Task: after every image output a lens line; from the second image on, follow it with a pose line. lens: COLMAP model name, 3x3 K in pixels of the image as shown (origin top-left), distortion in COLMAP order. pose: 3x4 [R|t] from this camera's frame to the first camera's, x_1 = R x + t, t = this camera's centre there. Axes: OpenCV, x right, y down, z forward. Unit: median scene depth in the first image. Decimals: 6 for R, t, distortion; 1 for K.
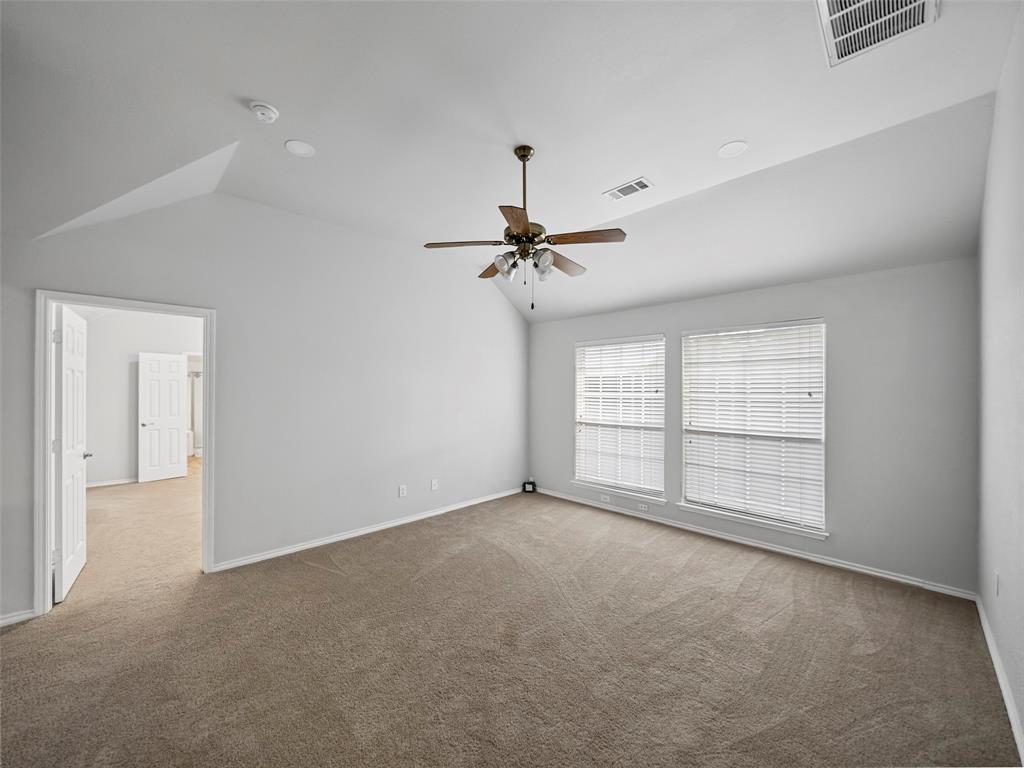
lens RADIAL K [[396.1, 0, 511.2], [0, 396.1, 391.5], [0, 0, 1]] dist [-0.001356, -0.000108]
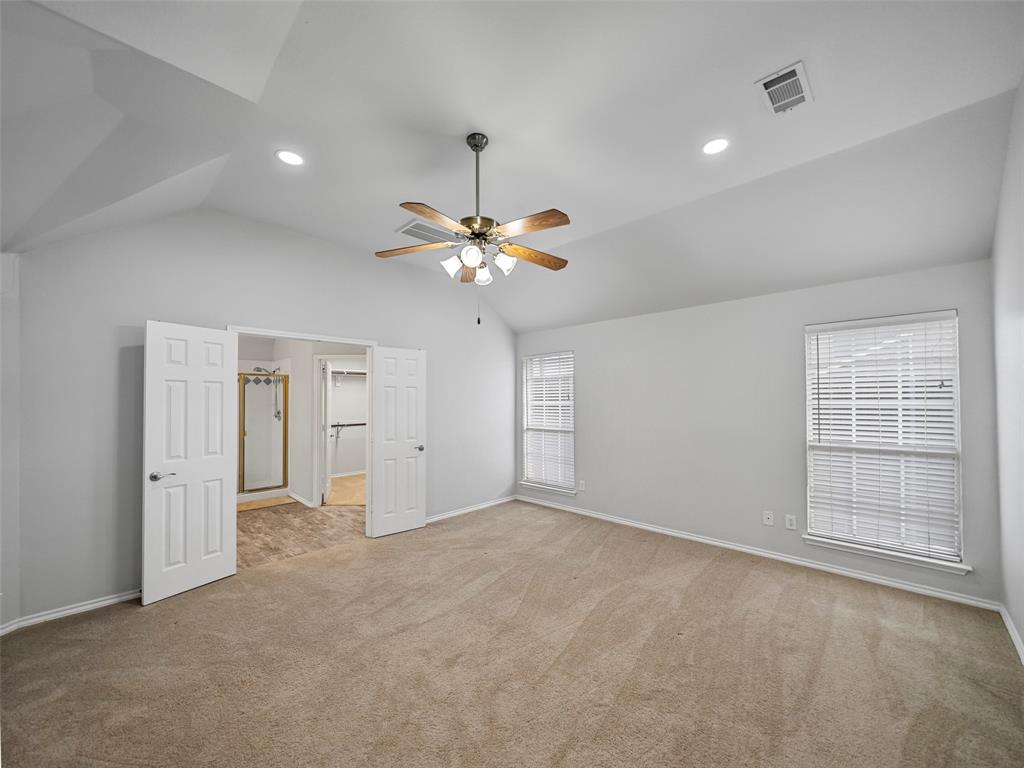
lens RADIAL K [[396.1, 0, 510.6], [0, 396.1, 387.1], [0, 0, 1]] dist [-0.001356, -0.000108]
pose [[0.999489, -0.006218, 0.031346, -0.425746], [0.007161, 0.999523, -0.030047, -0.004559], [-0.031144, 0.030256, 0.999057, 0.420364]]
